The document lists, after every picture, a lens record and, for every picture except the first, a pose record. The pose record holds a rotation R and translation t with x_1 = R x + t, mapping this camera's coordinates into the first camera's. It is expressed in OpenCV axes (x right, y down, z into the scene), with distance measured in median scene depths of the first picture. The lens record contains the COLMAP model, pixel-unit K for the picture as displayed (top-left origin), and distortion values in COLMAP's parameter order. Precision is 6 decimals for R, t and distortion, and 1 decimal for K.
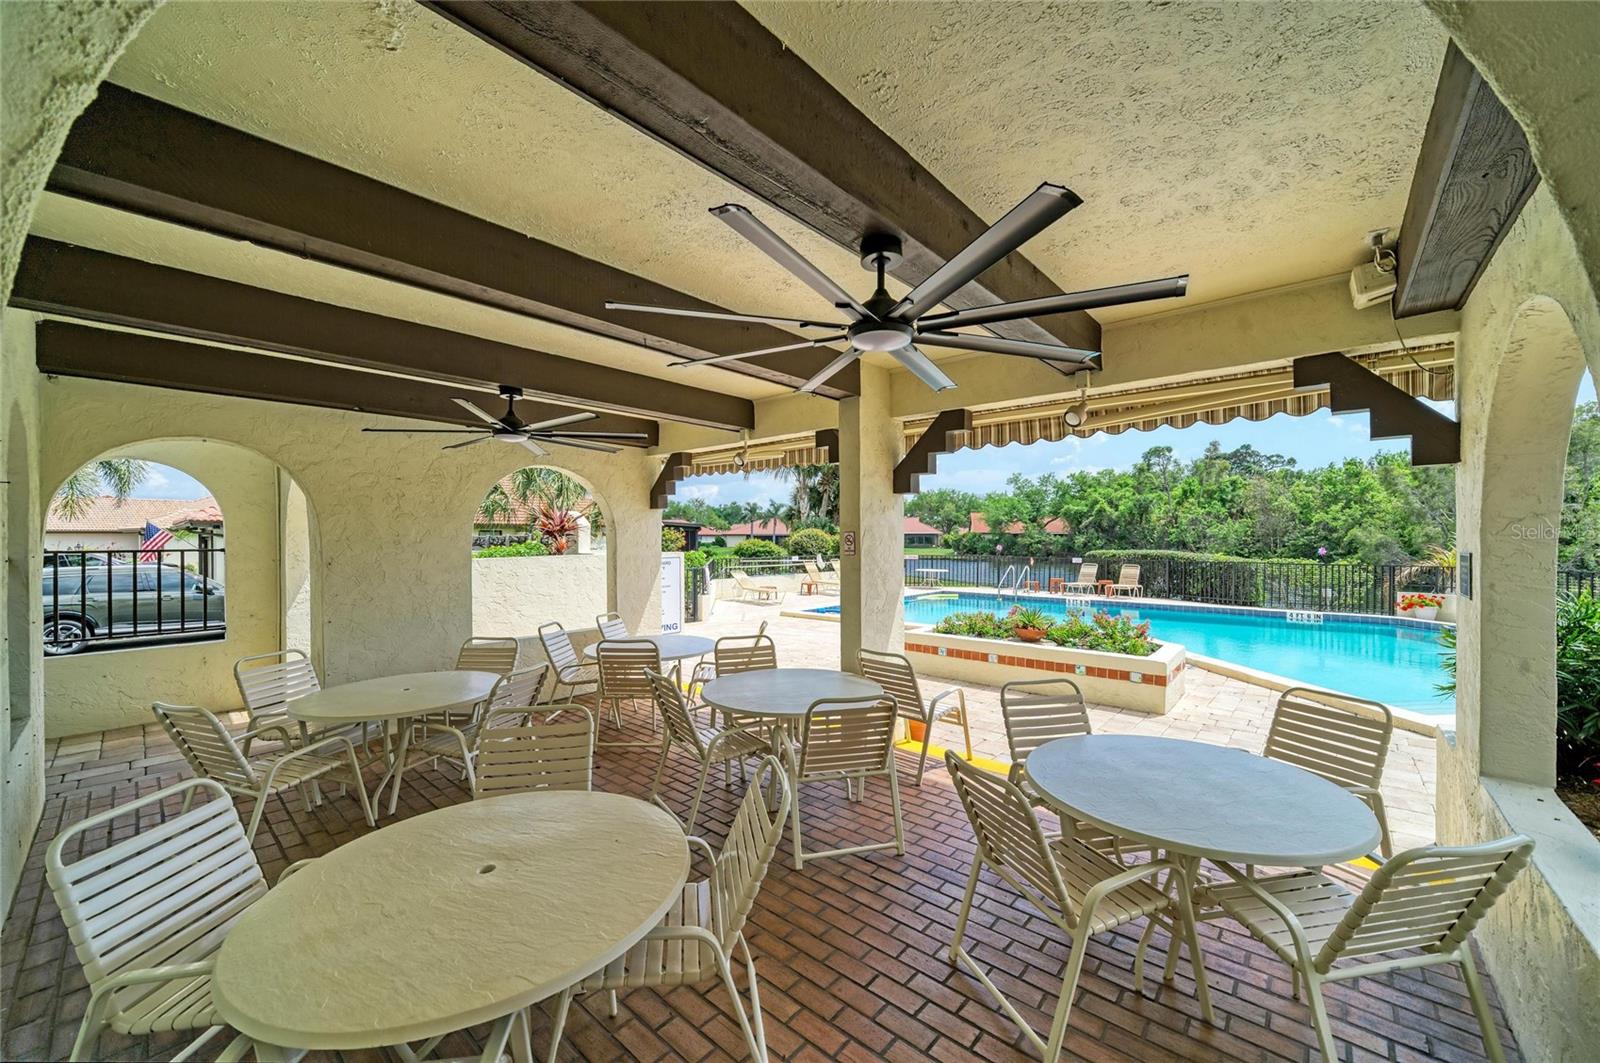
lens RADIAL K [[632.2, 0, 797.1], [0, 632.2, 543.7], [0, 0, 1]] dist [-0.003737, -0.000743]
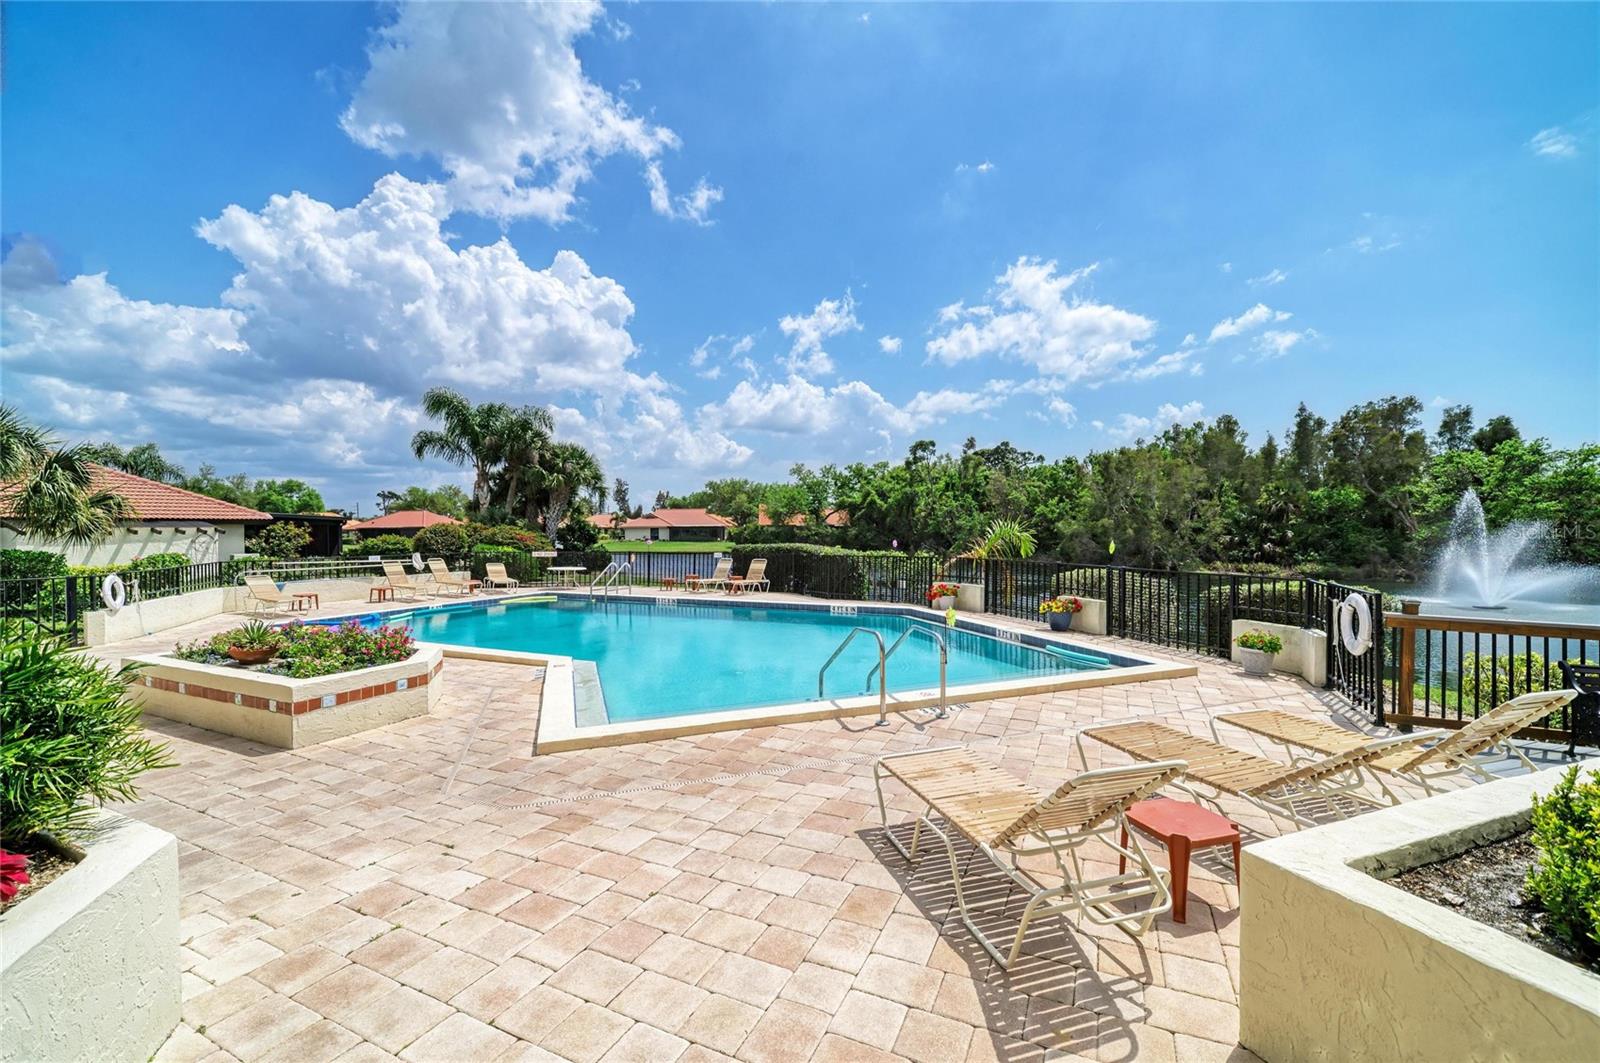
lens RADIAL K [[674.9, 0, 812.2], [0, 674.9, 572.8], [0, 0, 1]] dist [0.011431, 0.000415]
pose [[0.962843, -0.021829, 0.269177, 0.112171], [0.007236, 0.998455, 0.055087, -0.001472], [-0.269964, -0.051092, 0.961514, -0.014076]]
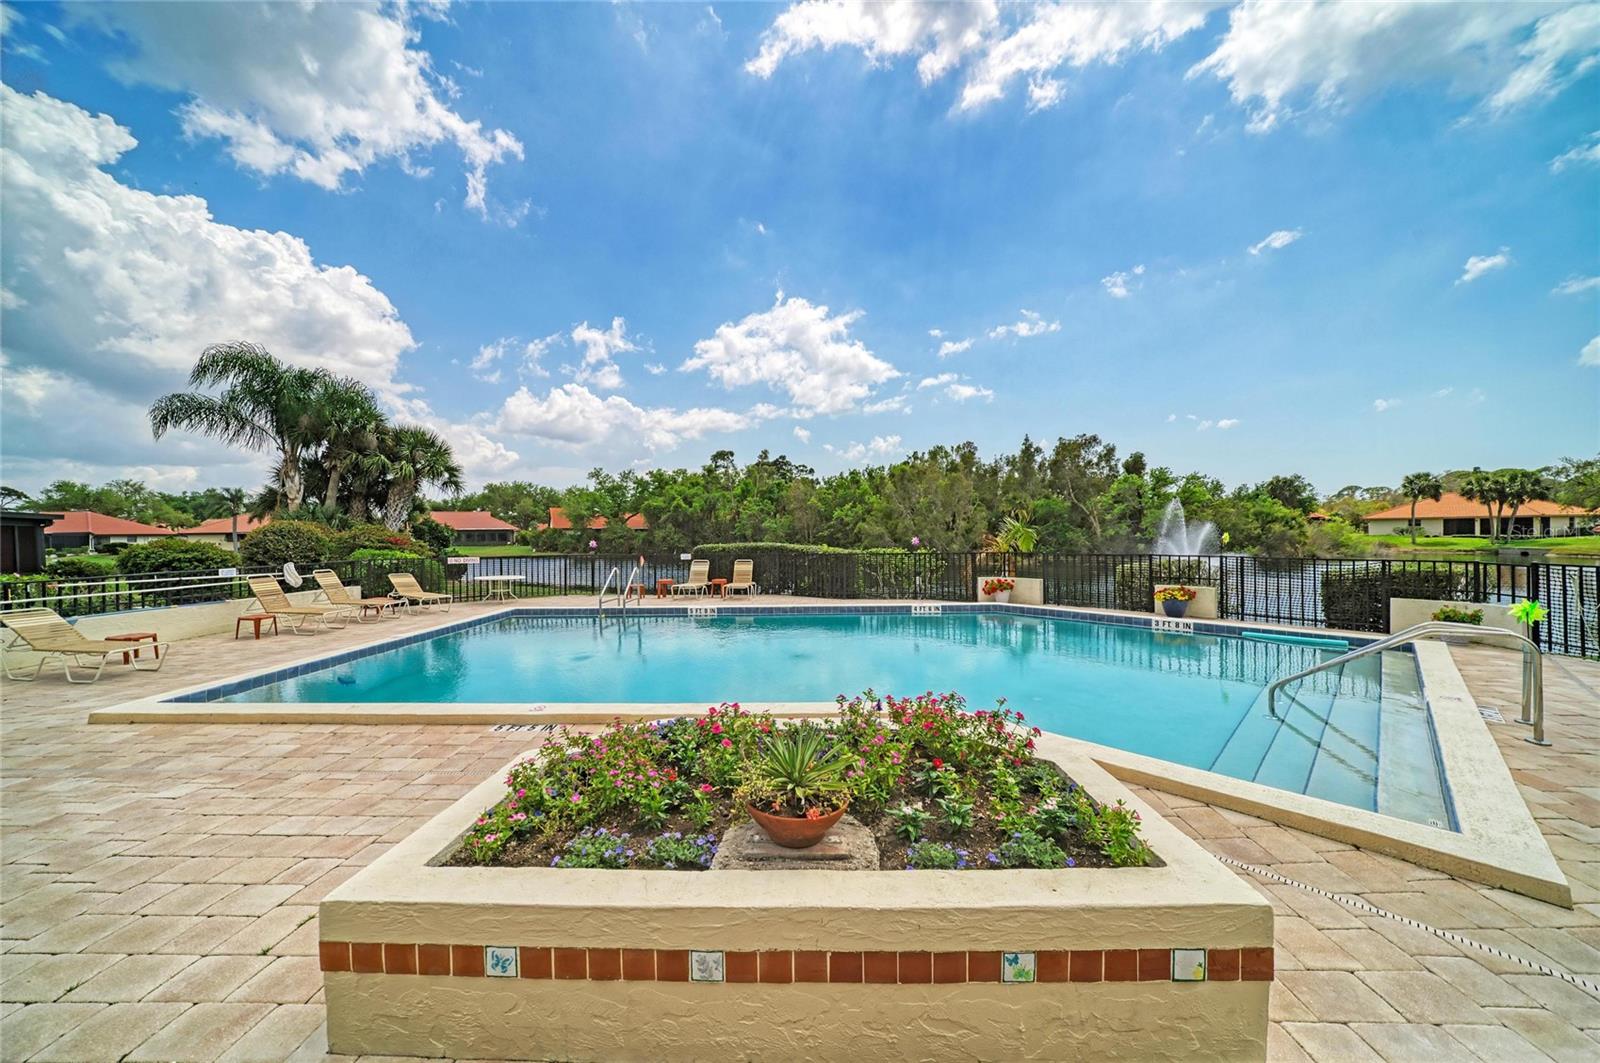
lens RADIAL K [[583.7, 0, 793.1], [0, 583.7, 536.1], [0, 0, 1]] dist [0.009643, 0.000100]
pose [[0.787708, -0.014390, 0.615881, 0.025115], [0.017465, 0.999847, 0.001024, 0.000023], [-0.615801, 0.009949, 0.787839, 0.104673]]
